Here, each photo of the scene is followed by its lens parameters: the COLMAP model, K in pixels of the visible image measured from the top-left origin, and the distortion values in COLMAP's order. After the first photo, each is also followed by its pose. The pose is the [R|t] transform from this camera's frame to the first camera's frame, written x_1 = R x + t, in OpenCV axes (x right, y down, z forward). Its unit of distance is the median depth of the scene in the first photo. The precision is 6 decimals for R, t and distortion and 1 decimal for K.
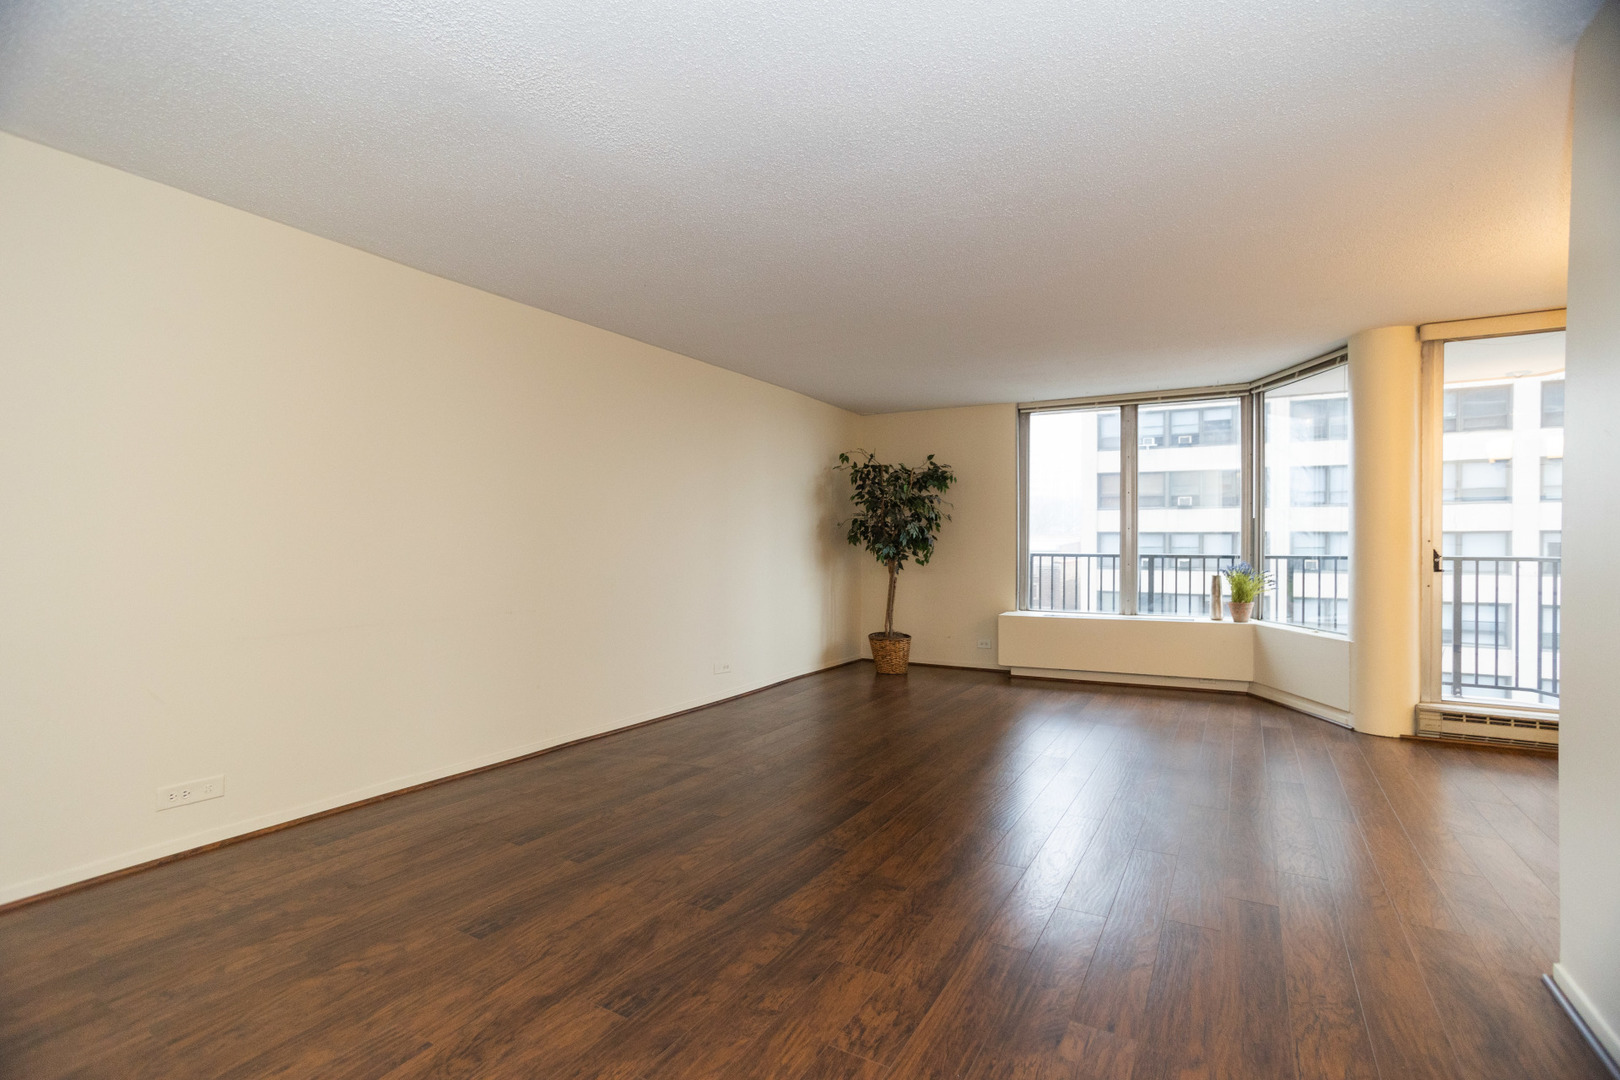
lens RADIAL K [[776.3, 0, 805.7], [0, 776.3, 549.7], [0, 0, 1]] dist [-0.035112, 0.008048]
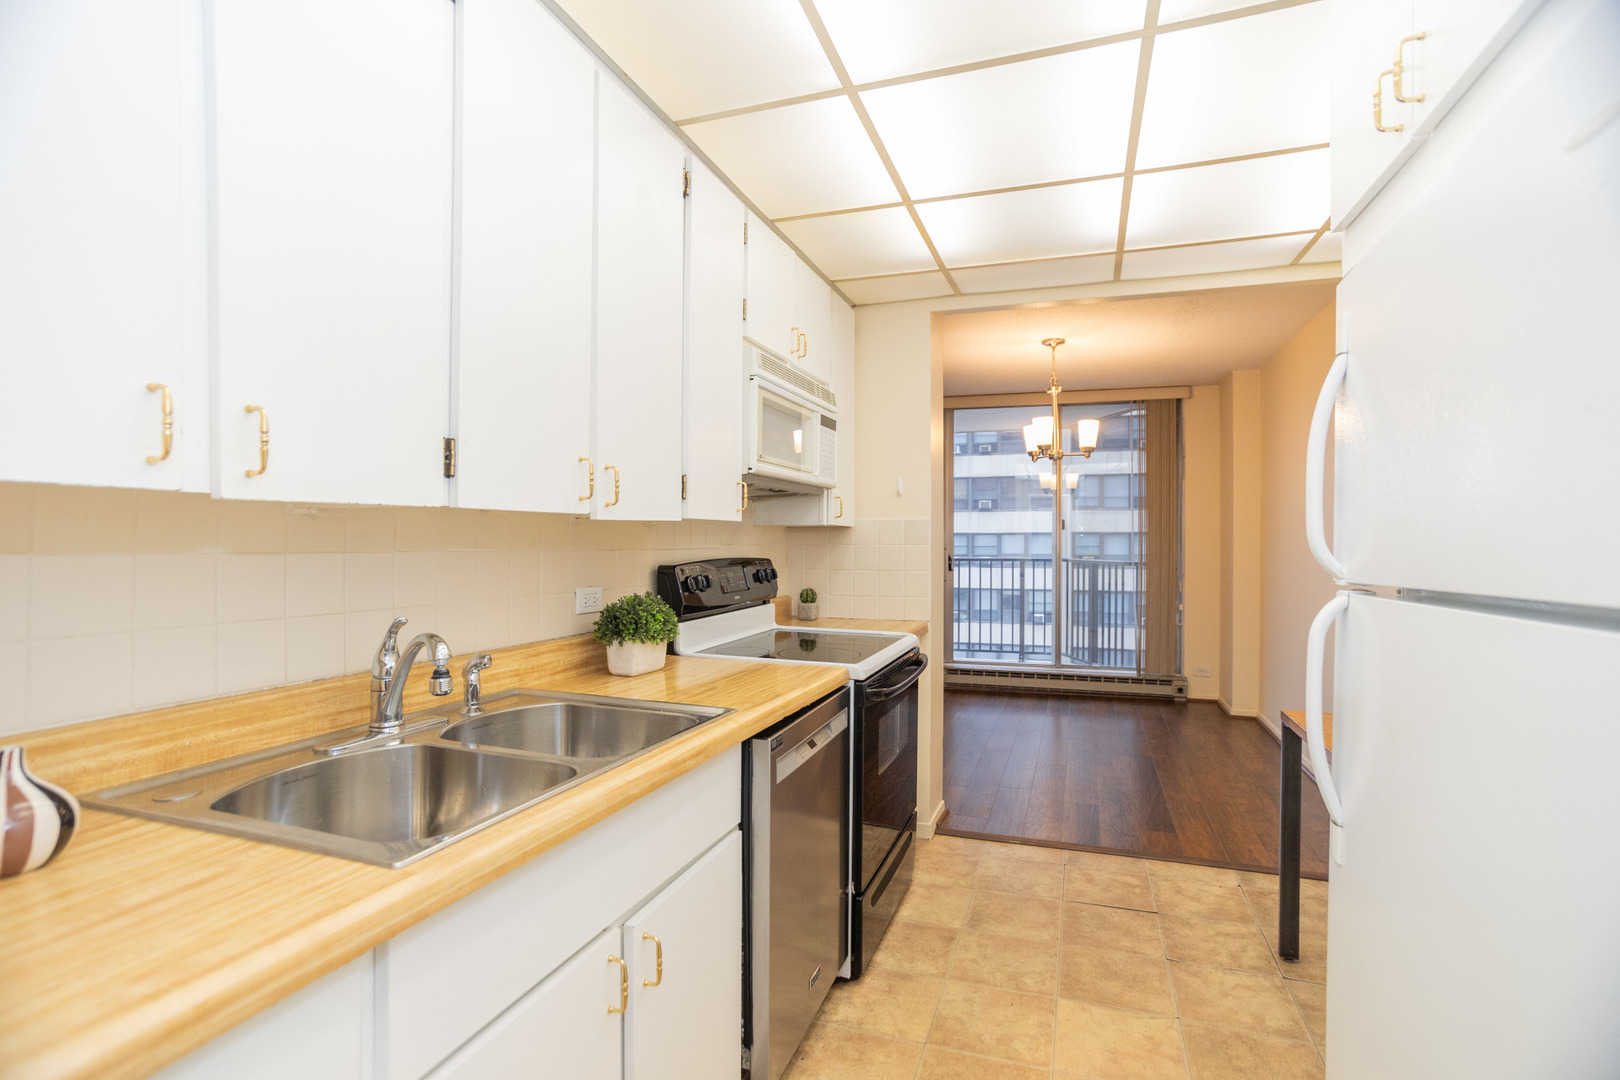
lens RADIAL K [[788.7, 0, 808.9], [0, 788.7, 548.5], [0, 0, 1]] dist [-0.052856, -0.000473]
pose [[0.984535, -0.002865, 0.175162, 0.205128], [0.002724, 0.999996, 0.001044, -0.009341], [-0.175164, -0.000551, 0.984539, -0.259138]]
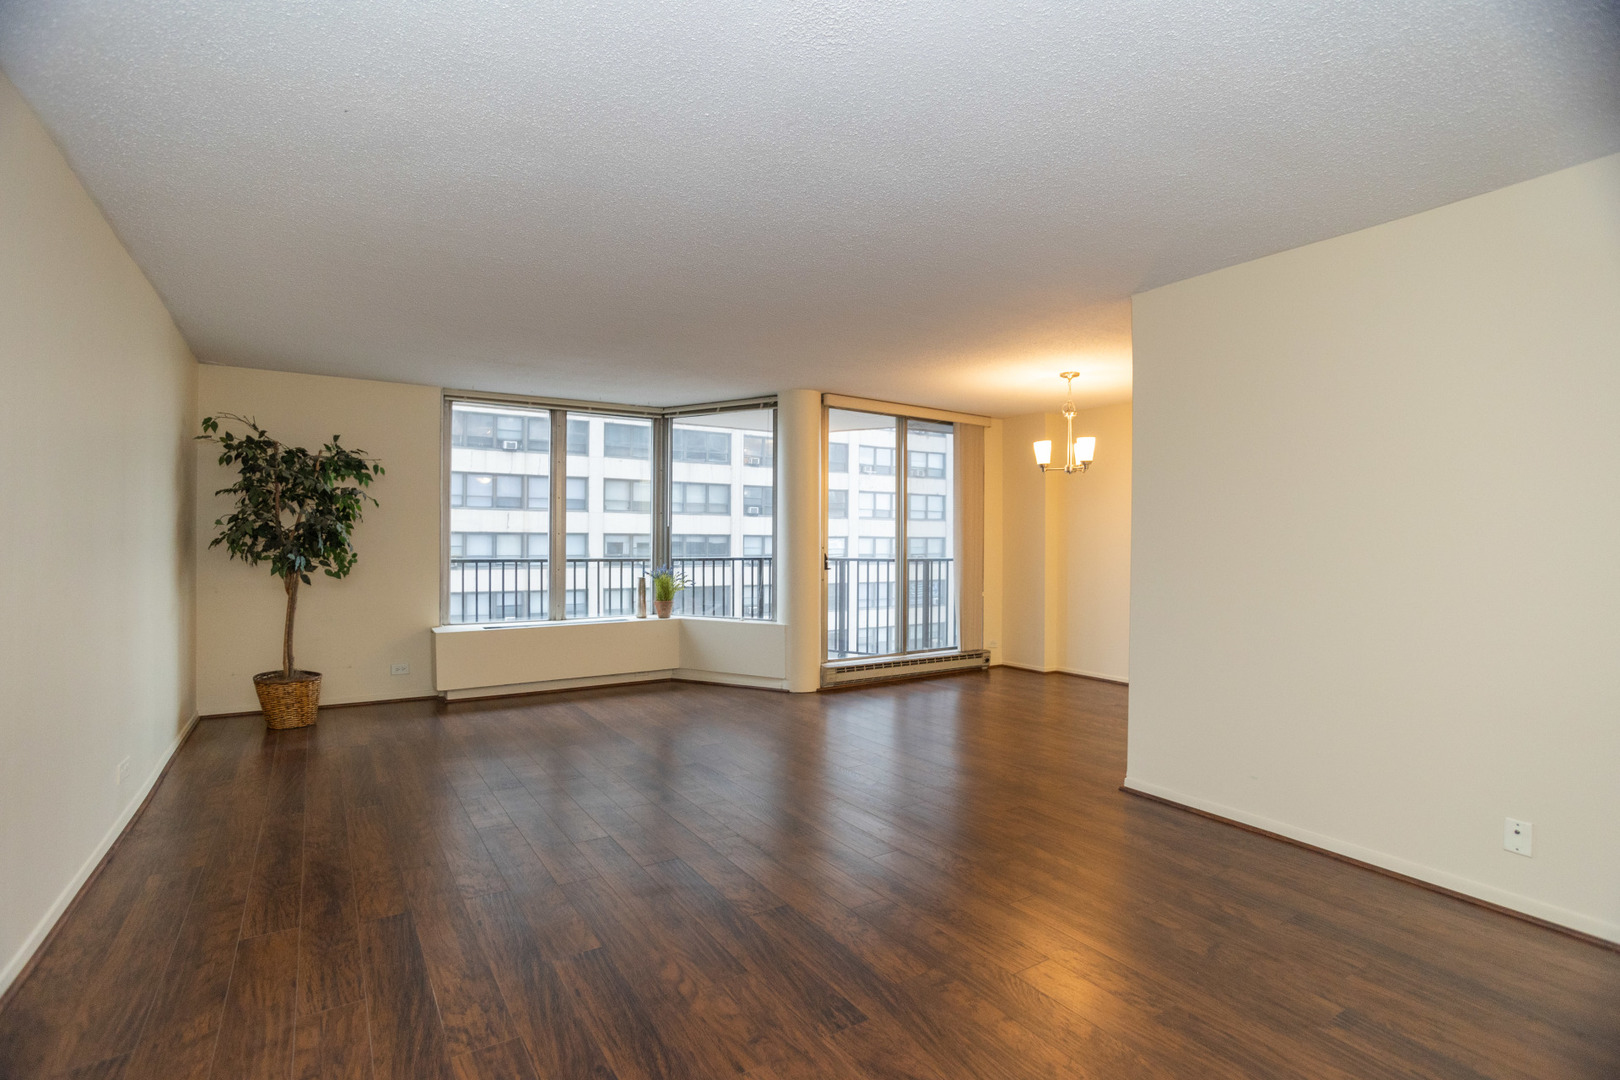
lens RADIAL K [[776.3, 0, 801.9], [0, 776.3, 544.9], [0, 0, 1]] dist [-0.035112, 0.008048]
pose [[0.468897, -0.001779, 0.883251, -0.302529], [0.004029, 0.999992, -0.000125, -0.010949], [-0.883244, 0.003617, 0.468900, 0.237334]]
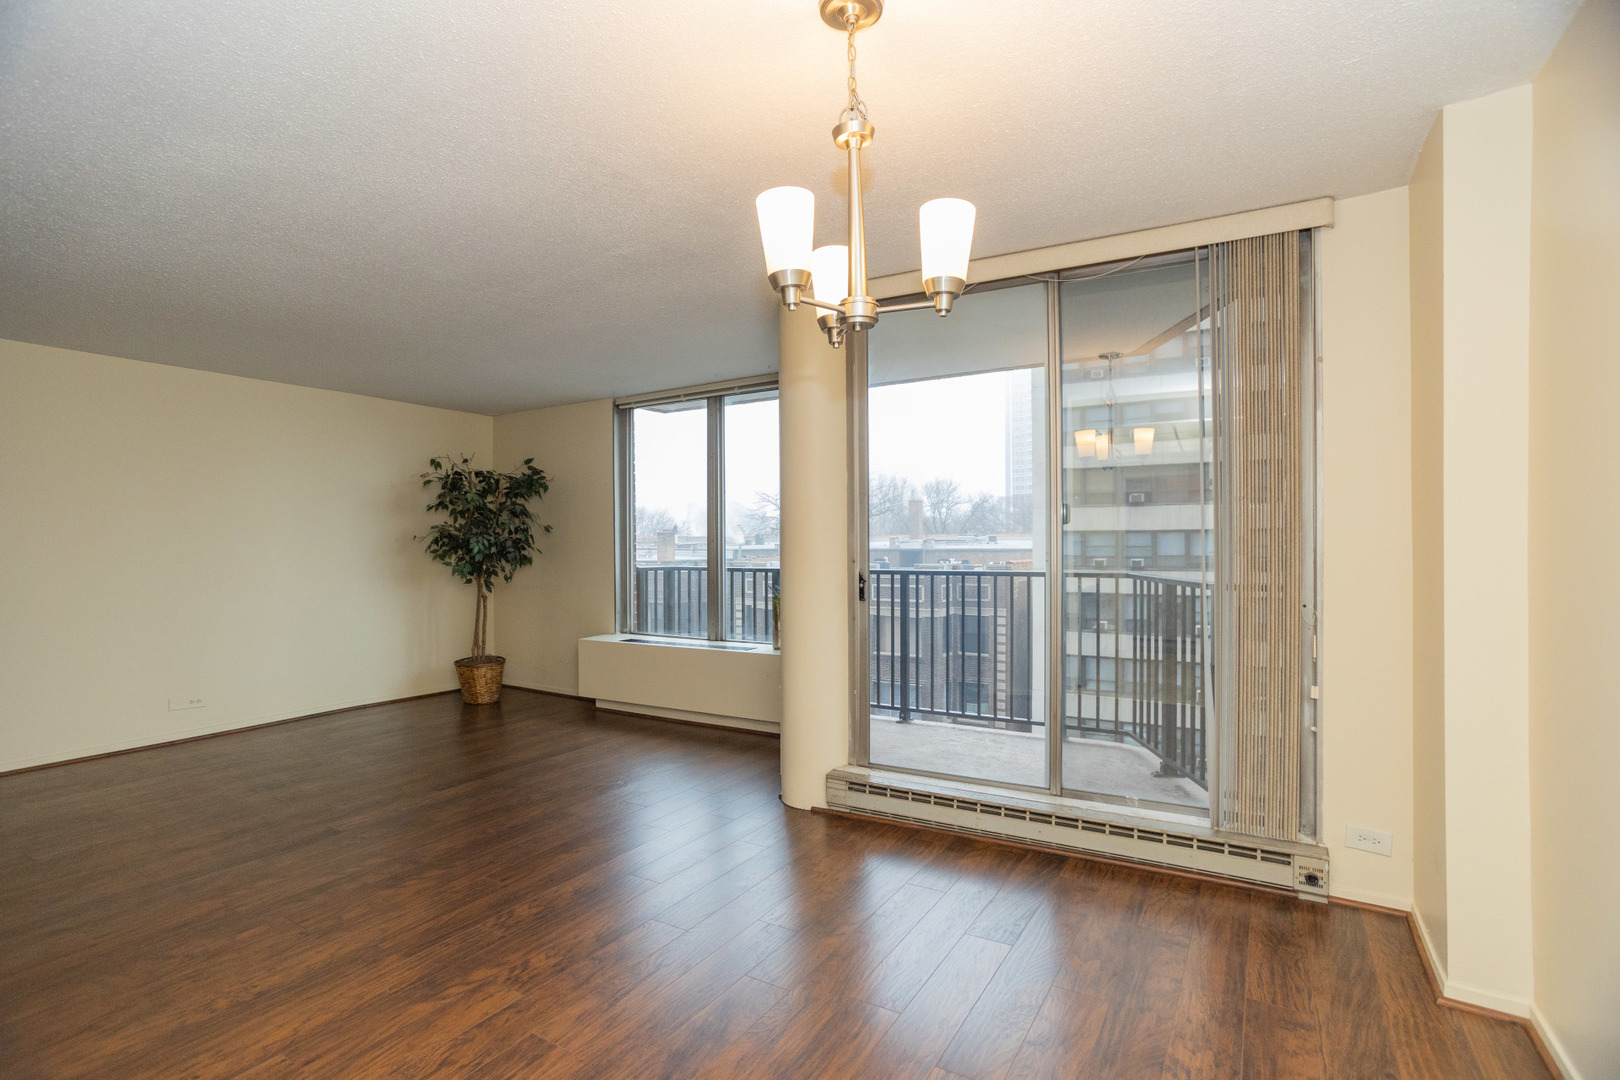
lens RADIAL K [[776.3, 0, 810.4], [0, 776.3, 549.7], [0, 0, 1]] dist [-0.035112, 0.008048]
pose [[0.999258, -0.009477, -0.037324, 0.526814], [0.009508, 0.999955, 0.000645, -0.015368], [0.037317, -0.001000, 0.999303, 0.129814]]
